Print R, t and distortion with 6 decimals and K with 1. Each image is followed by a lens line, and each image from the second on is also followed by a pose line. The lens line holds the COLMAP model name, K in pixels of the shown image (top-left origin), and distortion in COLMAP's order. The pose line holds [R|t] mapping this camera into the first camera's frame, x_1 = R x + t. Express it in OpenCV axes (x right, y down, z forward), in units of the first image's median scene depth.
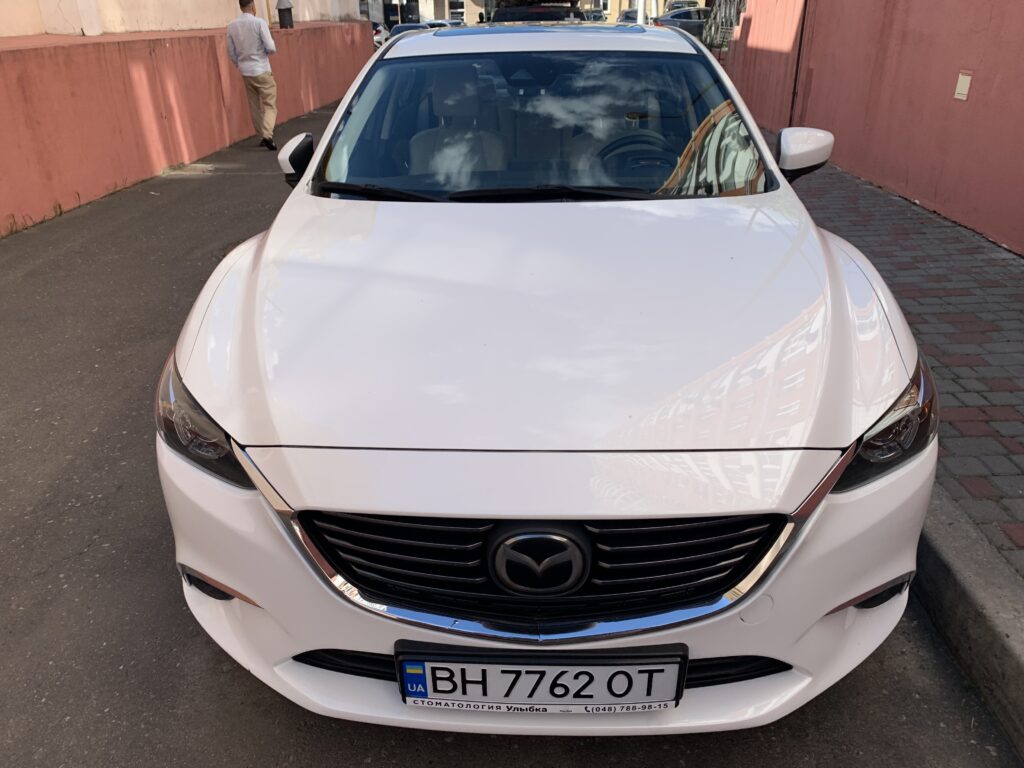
lens RADIAL K [[777.2, 0, 512.0], [0, 777.2, 384.0], [0, 0, 1]] dist [0.008183, 0.000696]
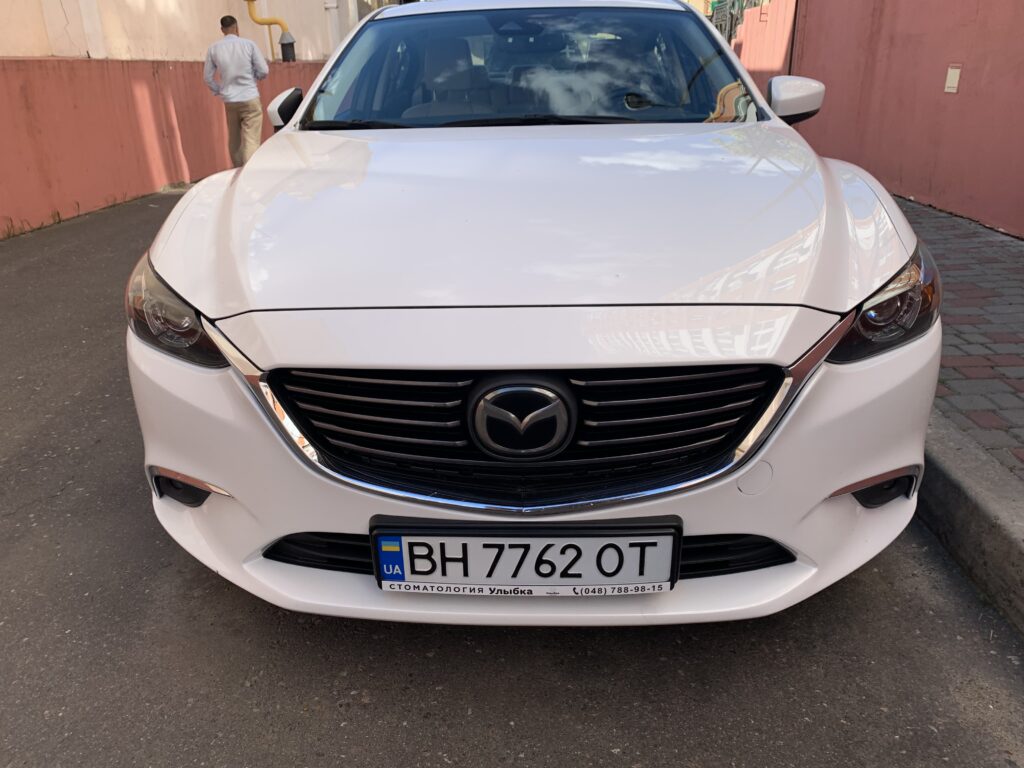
lens RADIAL K [[777.3, 0, 509.6], [0, 777.3, 370.8], [0, 0, 1]] dist [0.013895, -0.005540]
pose [[0.999981, -0.005295, -0.003306, 0.015478], [0.005060, 0.997713, -0.067401, 0.152407], [0.003655, 0.067383, 0.997720, 0.037378]]
